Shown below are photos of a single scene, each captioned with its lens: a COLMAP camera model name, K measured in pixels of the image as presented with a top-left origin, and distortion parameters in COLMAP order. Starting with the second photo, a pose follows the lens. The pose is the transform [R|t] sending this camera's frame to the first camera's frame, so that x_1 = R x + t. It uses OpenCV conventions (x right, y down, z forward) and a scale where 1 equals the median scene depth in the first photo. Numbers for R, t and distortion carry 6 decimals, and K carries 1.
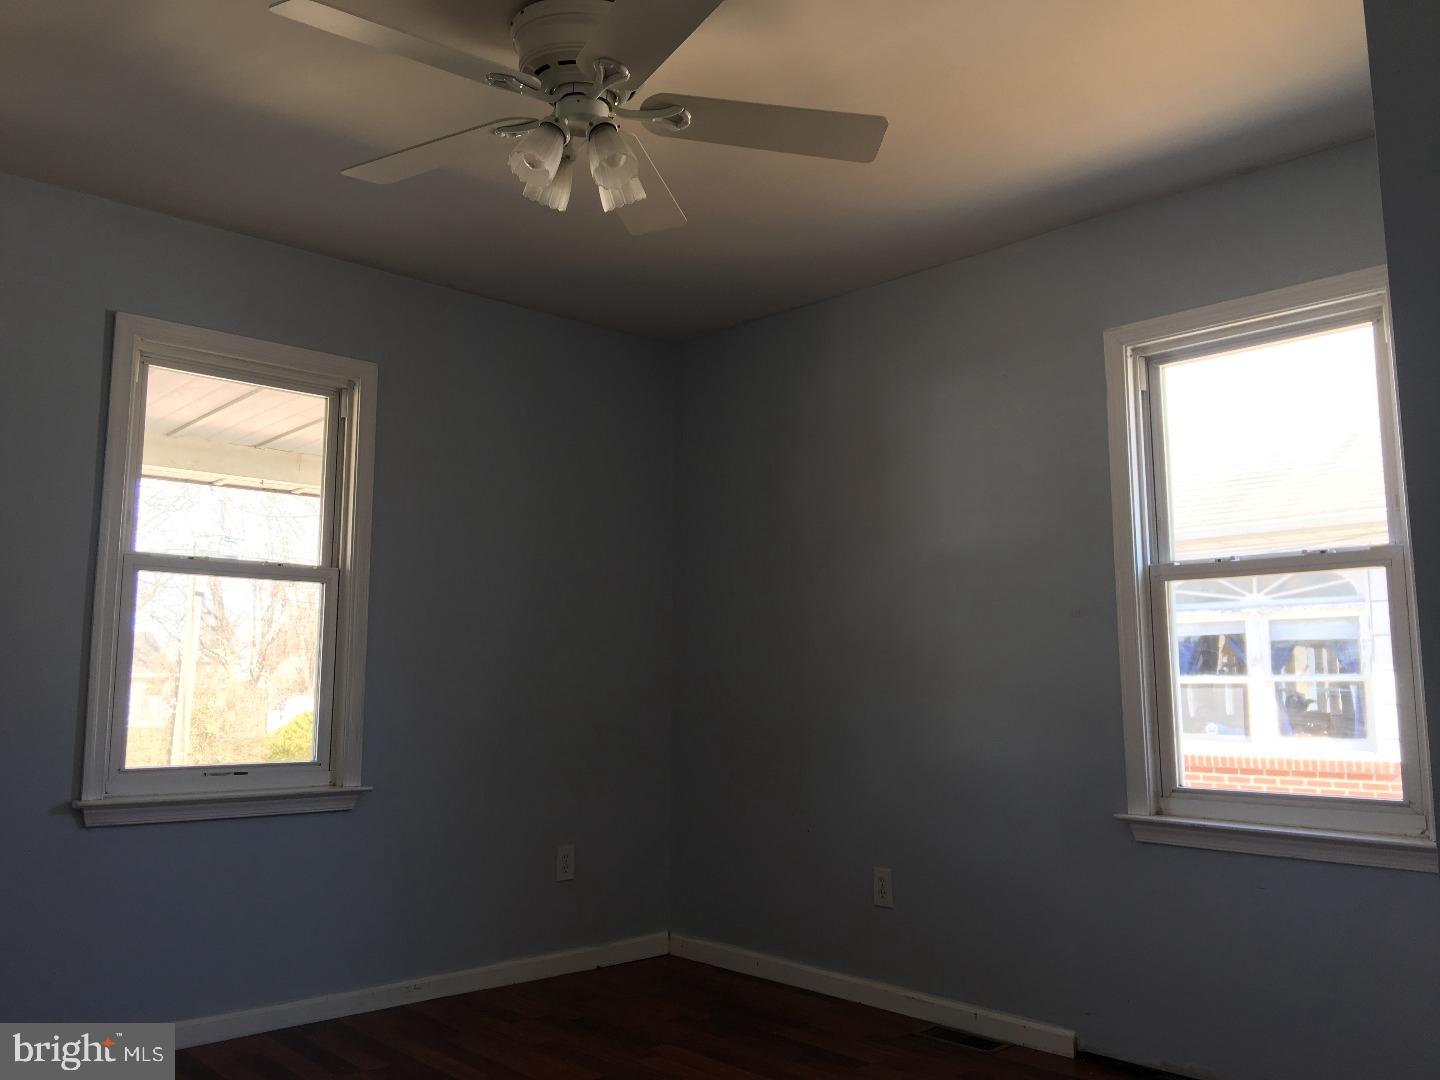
lens RADIAL K [[1205.4, 0, 721.4], [0, 1205.4, 527.9], [0, 0, 1]] dist [0.028042, -0.034768]
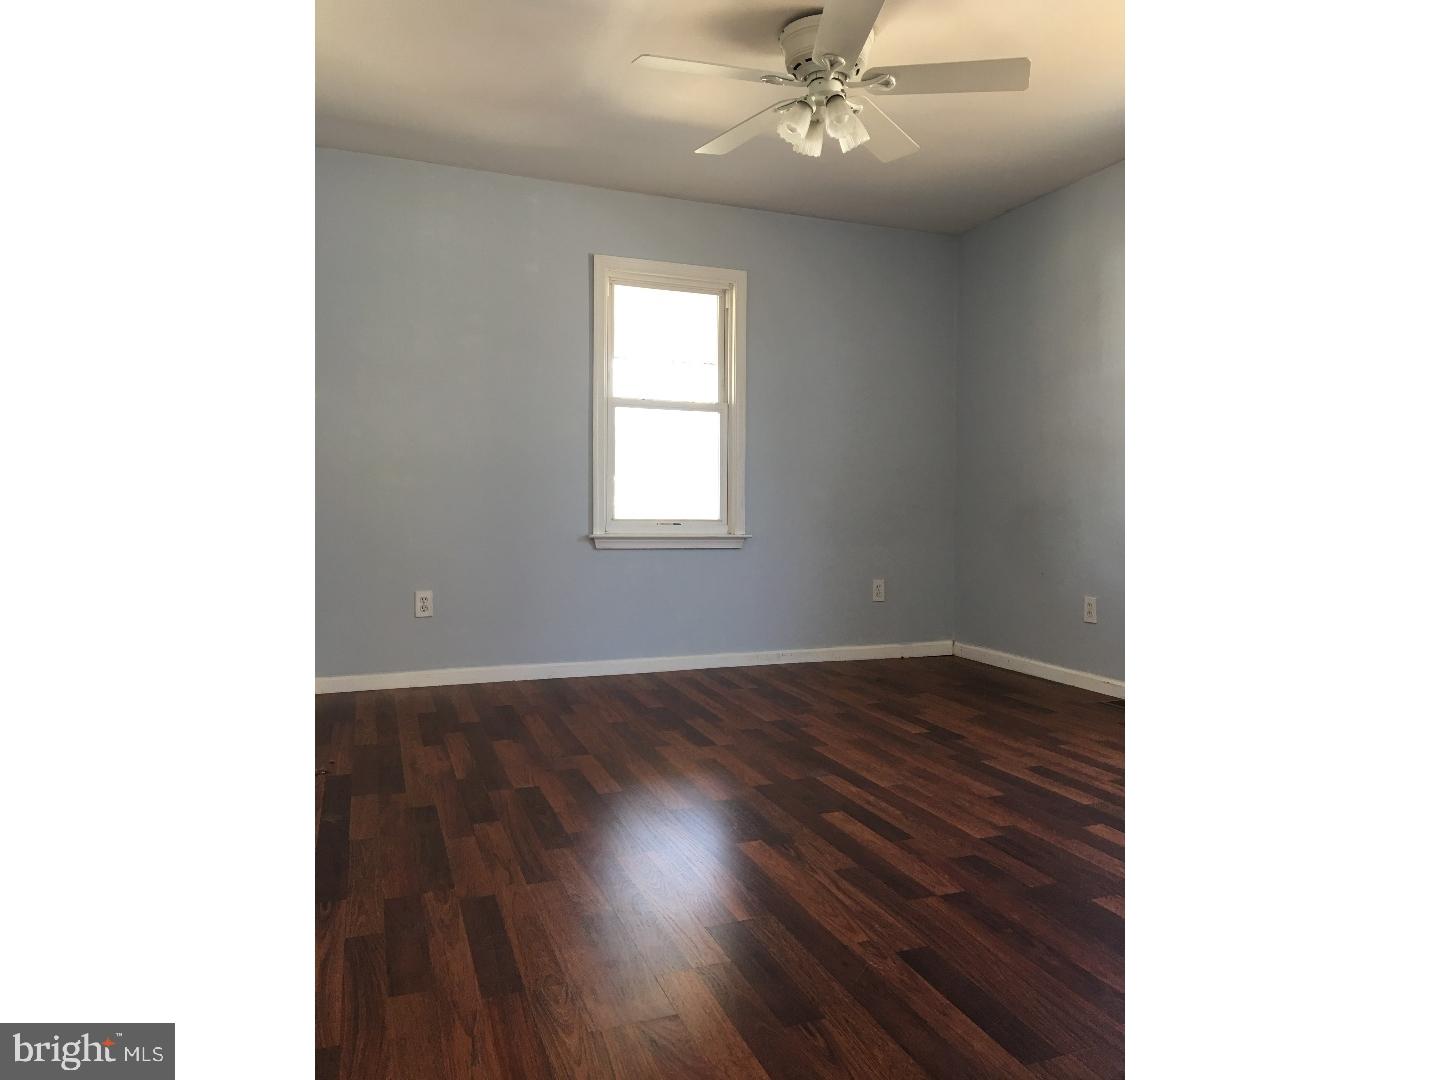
lens RADIAL K [[903.5, 0, 726.2], [0, 903.5, 552.0], [0, 0, 1]] dist [-0.001900, -0.012103]
pose [[0.927747, 0.013410, -0.372970, 0.187999], [0.049701, 0.986014, 0.159080, 0.050842], [0.369887, -0.166123, 0.914104, -0.197574]]
